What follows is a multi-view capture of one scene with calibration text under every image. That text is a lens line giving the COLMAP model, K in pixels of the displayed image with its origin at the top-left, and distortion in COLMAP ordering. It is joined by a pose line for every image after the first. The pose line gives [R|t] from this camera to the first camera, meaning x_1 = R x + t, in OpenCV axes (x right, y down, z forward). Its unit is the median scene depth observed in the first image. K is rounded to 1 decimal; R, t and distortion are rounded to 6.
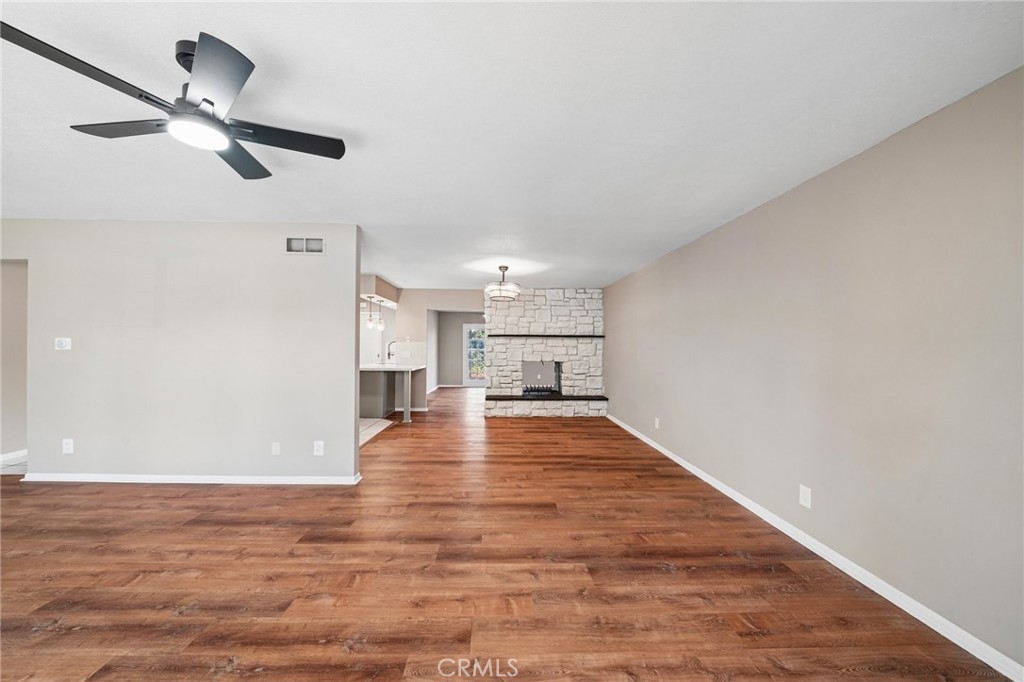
lens RADIAL K [[384.7, 0, 514.7], [0, 384.7, 344.6], [0, 0, 1]] dist [-0.014978, 0.003466]
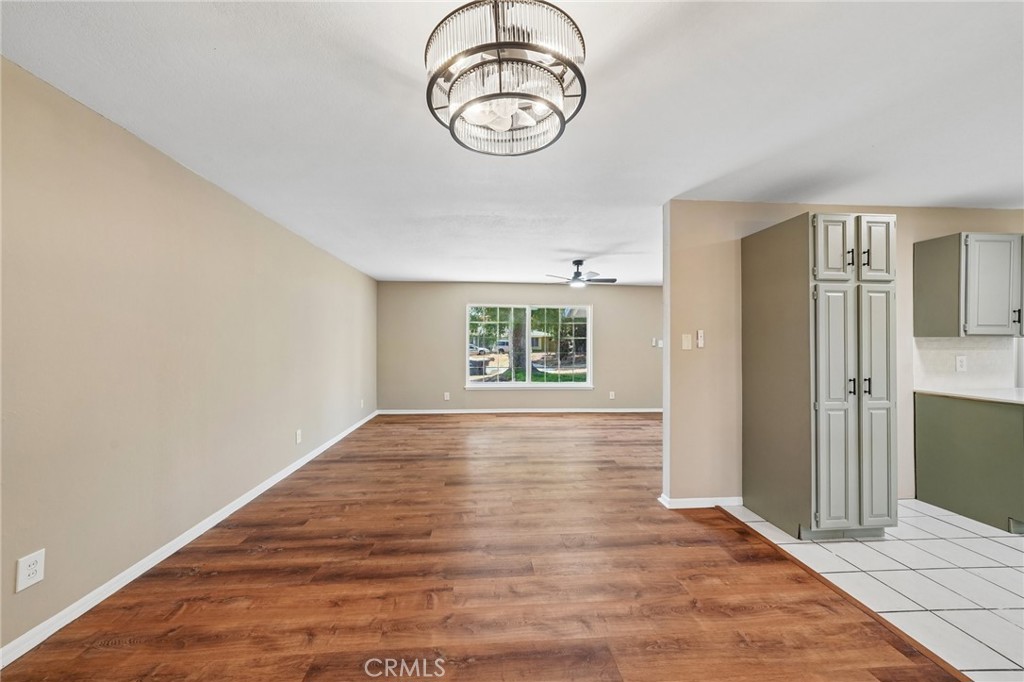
lens RADIAL K [[352.6, 0, 514.2], [0, 352.6, 340.0], [0, 0, 1]] dist [-0.004530, 0.000750]
pose [[-0.998936, -0.013680, -0.044037, -0.050540], [-0.013128, 0.999832, -0.012802, 0.010882], [0.044204, -0.012210, -0.998948, 2.383699]]
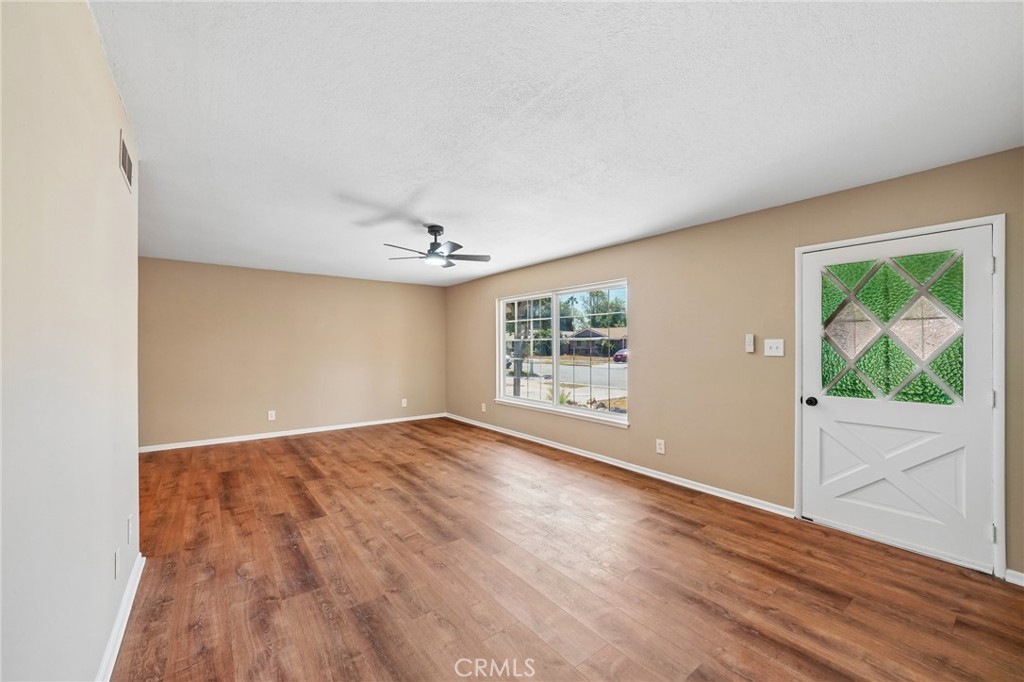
lens RADIAL K [[384.7, 0, 506.4], [0, 384.7, 349.1], [0, 0, 1]] dist [-0.014978, 0.003466]
pose [[-0.595798, -0.008922, 0.803085, -1.723676], [-0.004057, 0.999959, 0.008099, -0.006534], [-0.803124, 0.001567, -0.595810, 1.171091]]
